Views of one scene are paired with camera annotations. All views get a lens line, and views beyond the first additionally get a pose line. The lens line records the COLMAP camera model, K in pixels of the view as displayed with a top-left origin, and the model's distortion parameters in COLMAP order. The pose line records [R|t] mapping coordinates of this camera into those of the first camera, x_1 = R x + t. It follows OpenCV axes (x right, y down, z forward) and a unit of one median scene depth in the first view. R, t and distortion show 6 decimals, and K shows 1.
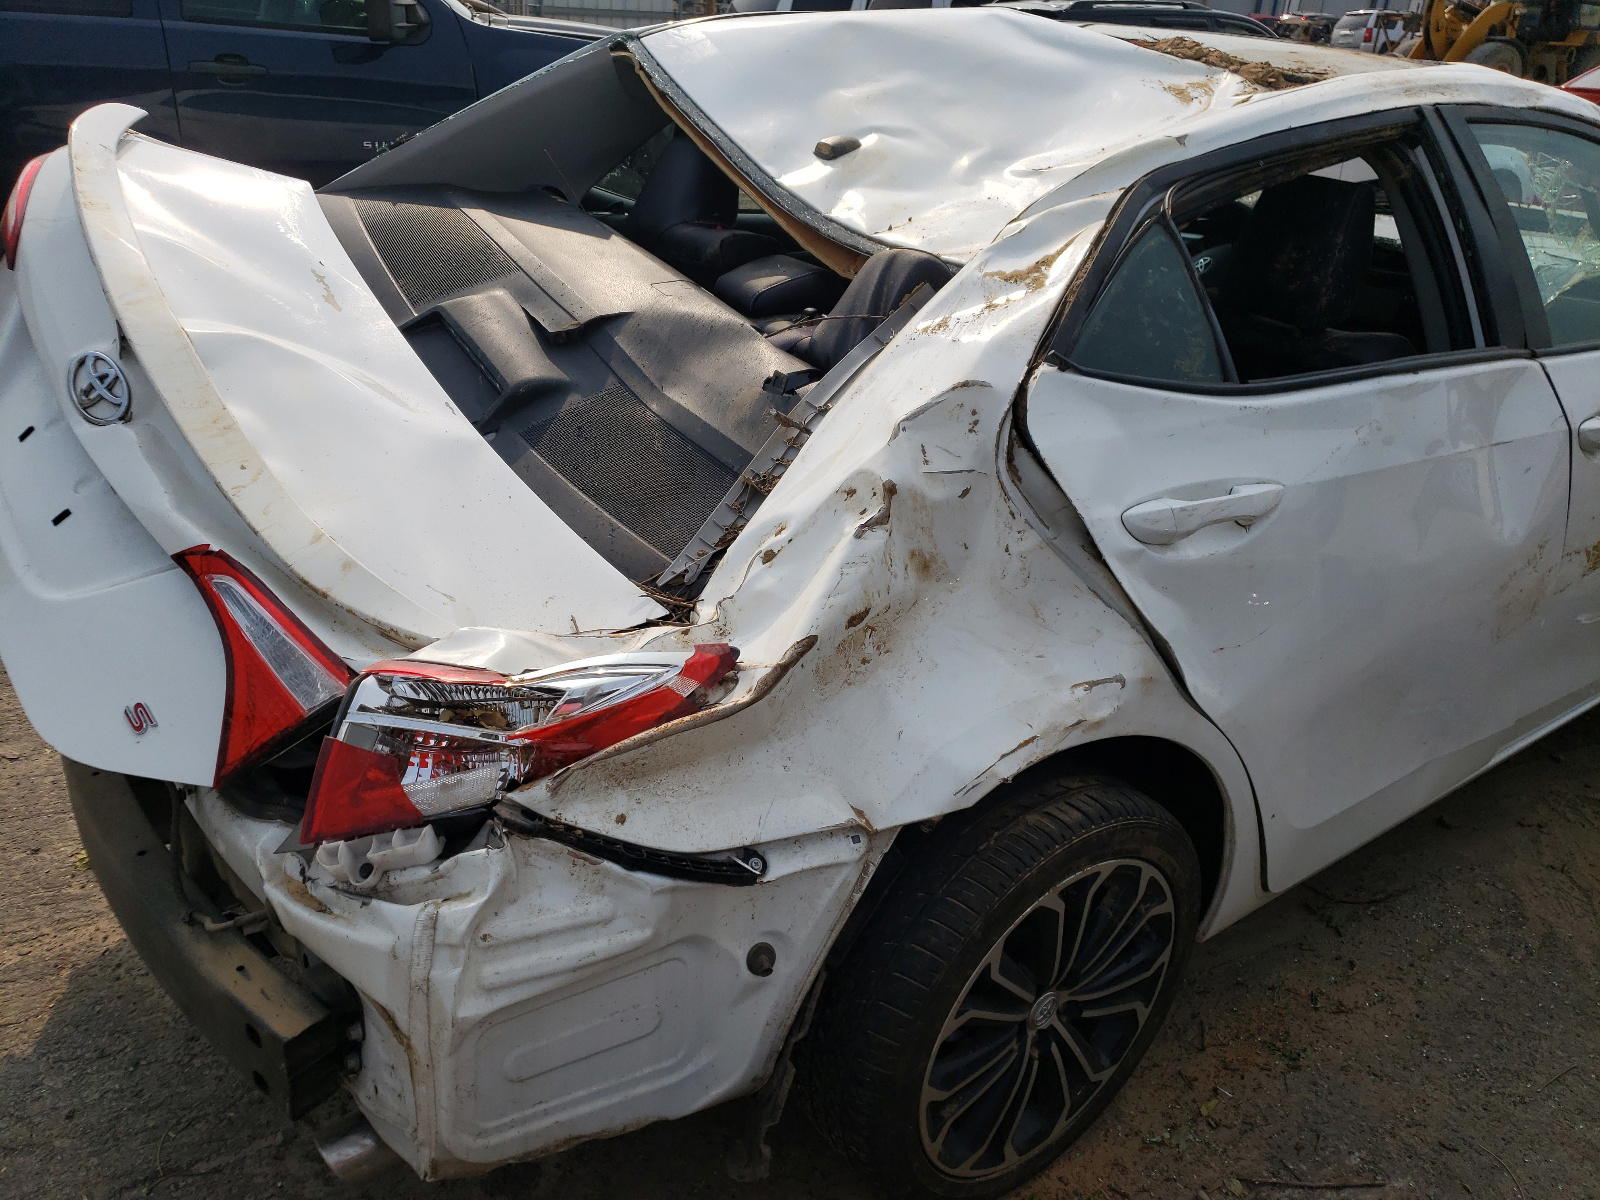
lens RADIAL K [[1224.3, 0, 801.0], [0, 1224.3, 604.4], [0, 0, 1]] dist [0.002876, 0.030164]
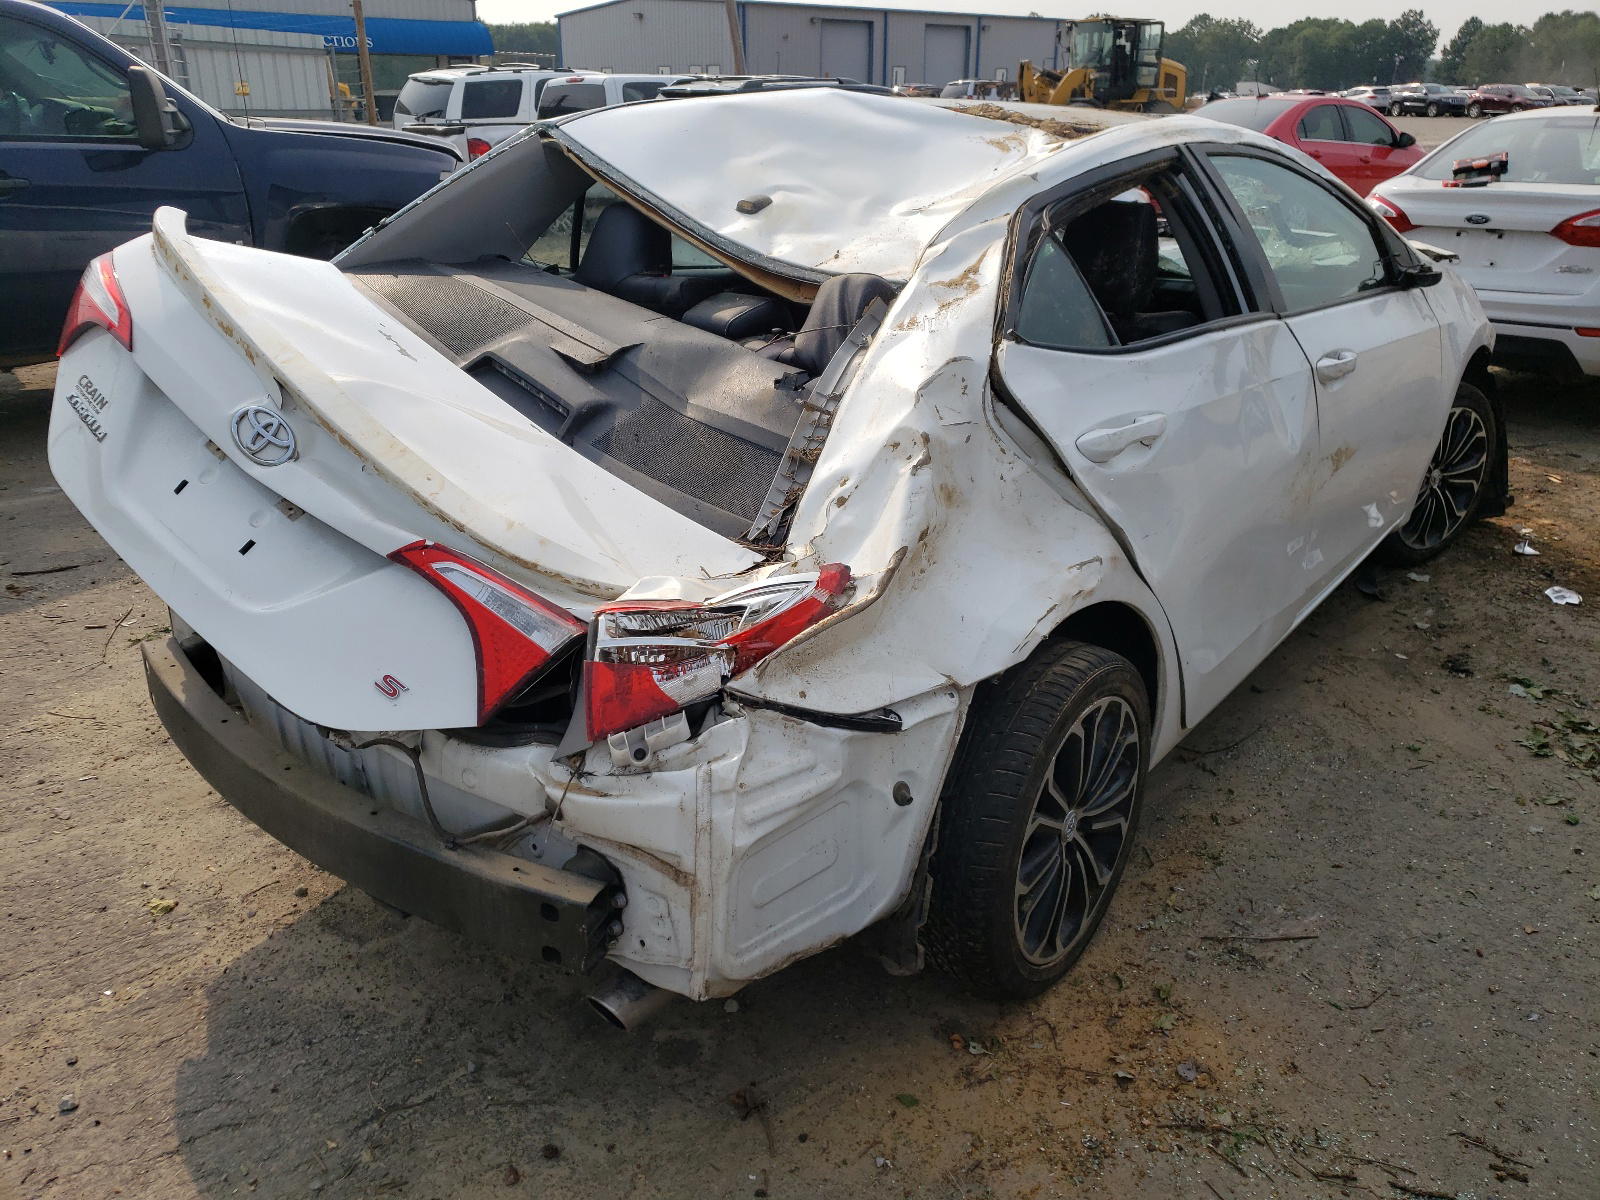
lens RADIAL K [[1224.3, 0, 792.9], [0, 1224.3, 598.7], [0, 0, 1]] dist [0.002876, 0.030164]
pose [[0.963240, -0.140944, 0.228698, -0.350438], [0.154356, 0.987132, -0.041762, 0.099146], [-0.219869, 0.075528, 0.972601, -0.228220]]
